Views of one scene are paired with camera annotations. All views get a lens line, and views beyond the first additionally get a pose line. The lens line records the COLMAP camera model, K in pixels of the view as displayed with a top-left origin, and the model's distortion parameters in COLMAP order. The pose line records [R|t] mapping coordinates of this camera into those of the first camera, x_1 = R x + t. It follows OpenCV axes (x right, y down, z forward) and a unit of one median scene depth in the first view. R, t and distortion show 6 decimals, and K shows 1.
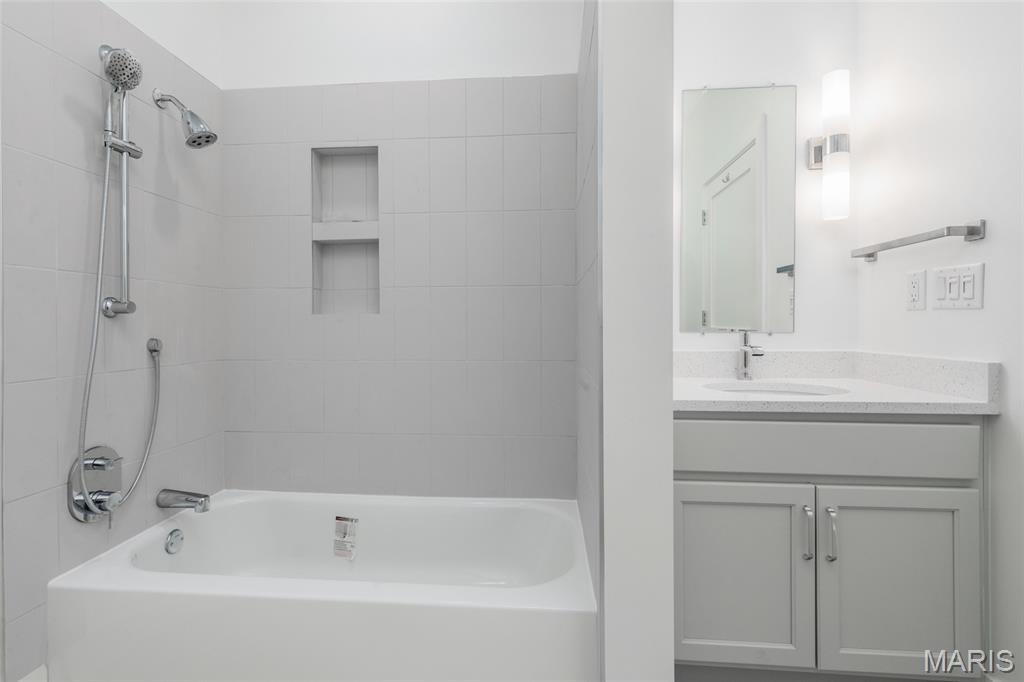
lens RADIAL K [[491.5, 0, 511.2], [0, 491.5, 318.6], [0, 0, 1]] dist [0.001702, 0.000017]
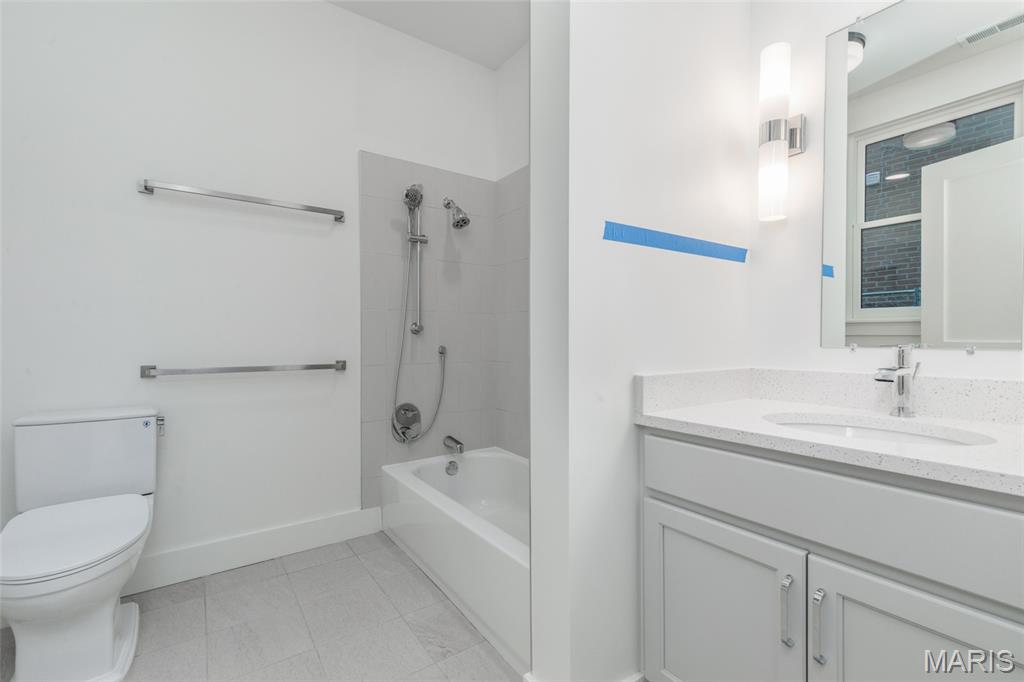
lens RADIAL K [[471.9, 0, 510.2], [0, 471.9, 333.0], [0, 0, 1]] dist [0.024517, -0.000298]
pose [[0.629470, -0.008544, -0.776978, 0.695138], [0.011718, 0.999930, -0.001503, 0.000763], [0.776937, -0.008158, 0.629526, 0.153441]]
